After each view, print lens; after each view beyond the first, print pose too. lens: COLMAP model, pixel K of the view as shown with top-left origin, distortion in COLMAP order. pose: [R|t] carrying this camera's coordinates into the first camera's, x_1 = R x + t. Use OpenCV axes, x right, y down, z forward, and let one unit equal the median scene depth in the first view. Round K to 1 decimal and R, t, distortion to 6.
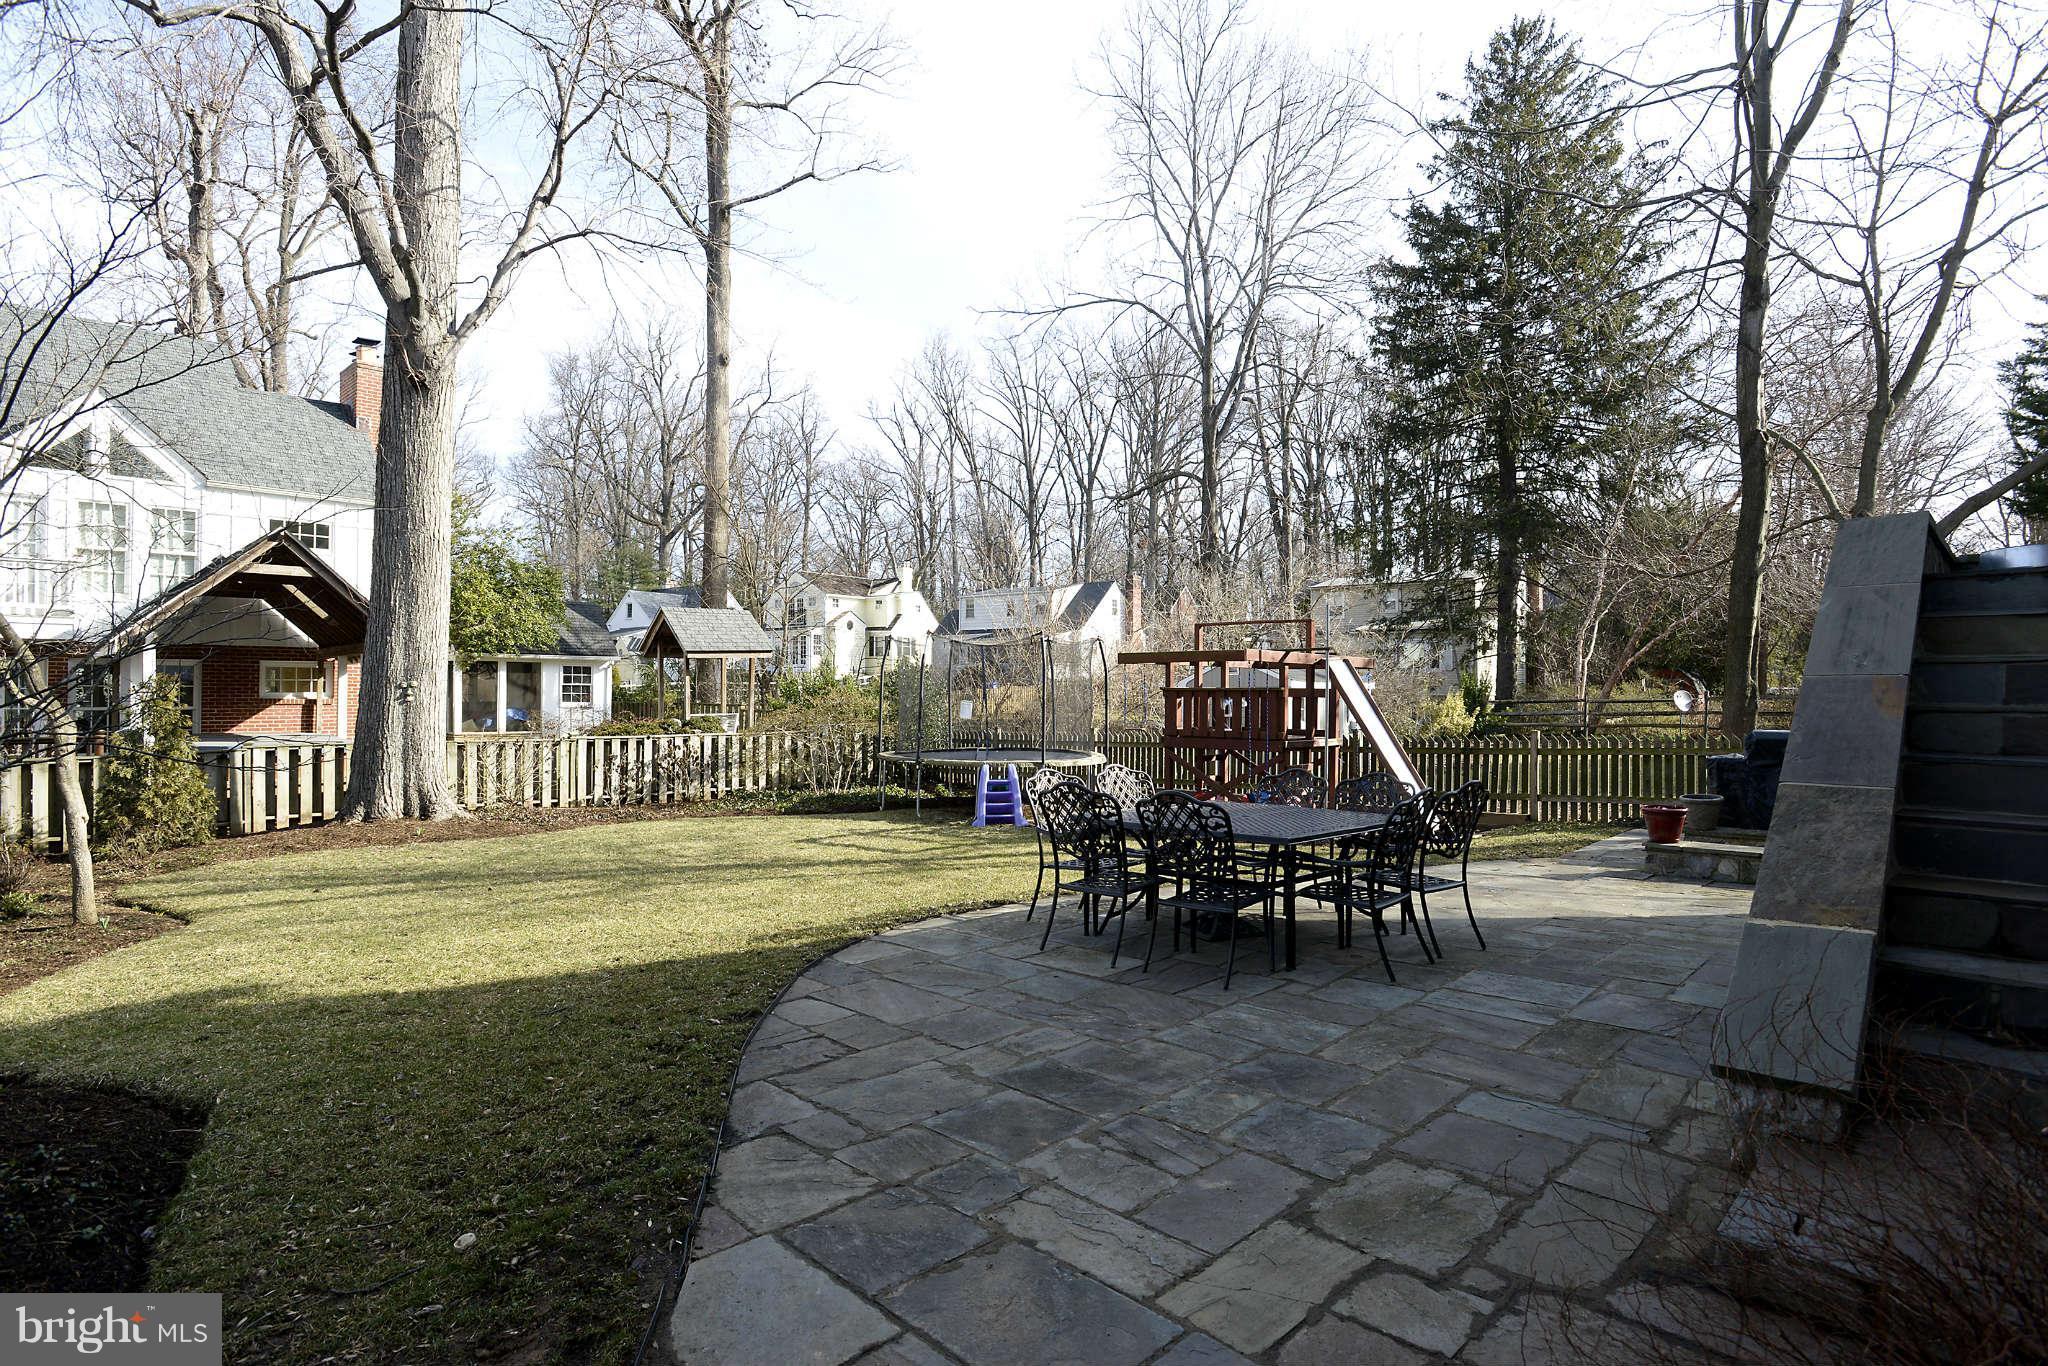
lens RADIAL K [[1096.9, 0, 1023.1], [0, 1096.9, 660.7], [0, 0, 1]] dist [-0.057138, 0.039778]
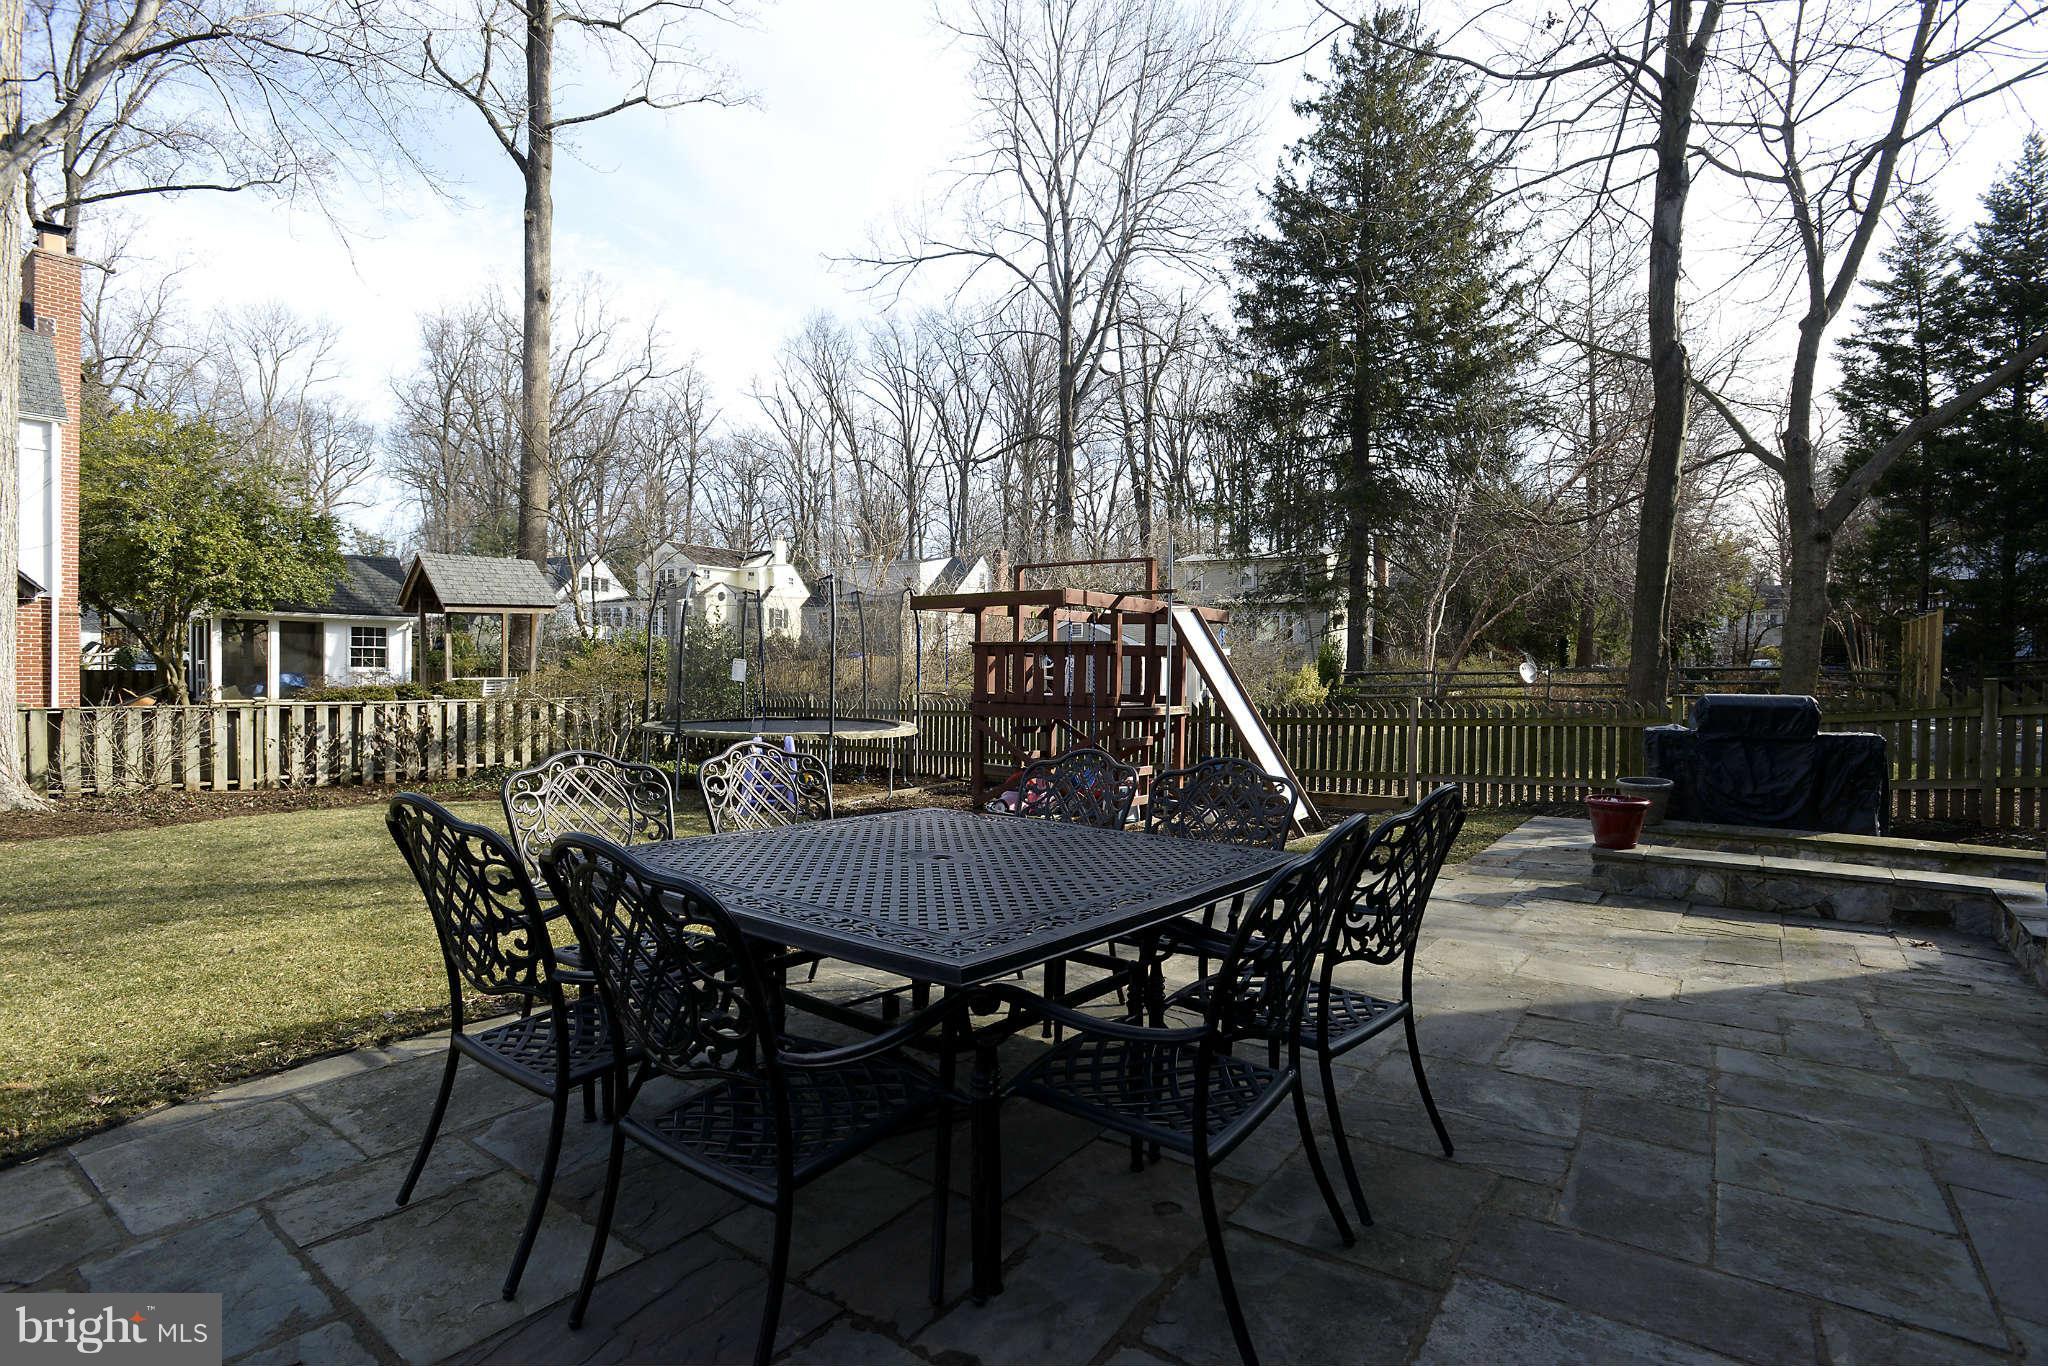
lens RADIAL K [[989.0, 0, 1025.1], [0, 989.0, 673.7], [0, 0, 1]] dist [-0.033750, 0.000609]
pose [[0.994370, 0.005471, 0.105826, 0.040971], [-0.009010, 0.999415, 0.032992, 0.010690], [-0.105584, -0.033760, 0.993837, 0.123805]]
